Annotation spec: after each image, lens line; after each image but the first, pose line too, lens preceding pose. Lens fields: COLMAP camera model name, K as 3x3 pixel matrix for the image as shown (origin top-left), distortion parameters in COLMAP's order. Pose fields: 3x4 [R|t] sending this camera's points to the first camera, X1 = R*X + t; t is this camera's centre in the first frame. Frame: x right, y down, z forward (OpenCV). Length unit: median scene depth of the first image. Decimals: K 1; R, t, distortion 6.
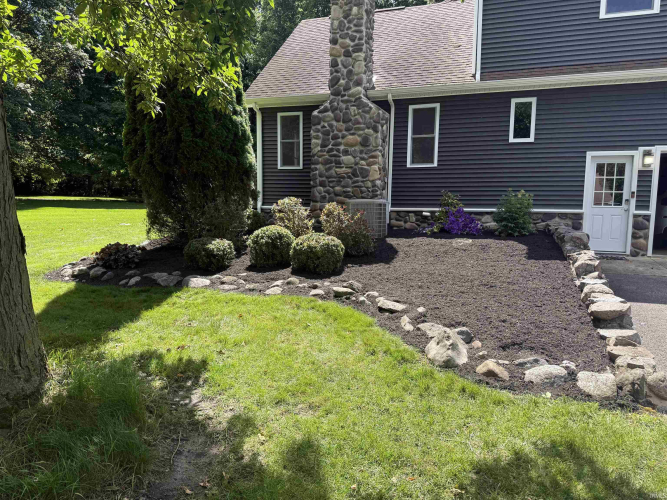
lens RADIAL K [[467.6, 0, 330.3], [0, 467.6, 245.6], [0, 0, 1]] dist [-0.001530, -0.000386]
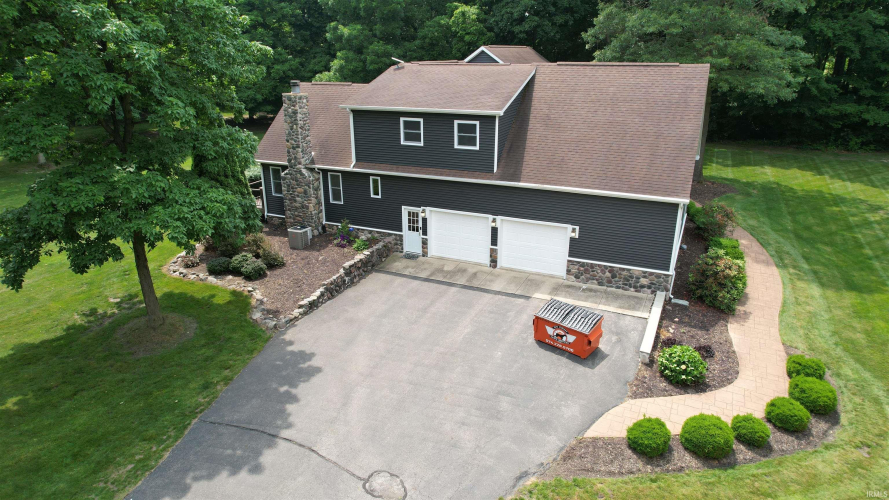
lens RADIAL K [[570.9, 0, 448.2], [0, 570.9, 253.9], [0, 0, 1]] dist [-0.060186, 0.046447]
pose [[0.995630, 0.026212, -0.089635, 0.936317], [-0.005398, 0.974350, 0.224974, -0.533837], [0.093233, -0.223507, 0.970233, -1.389619]]
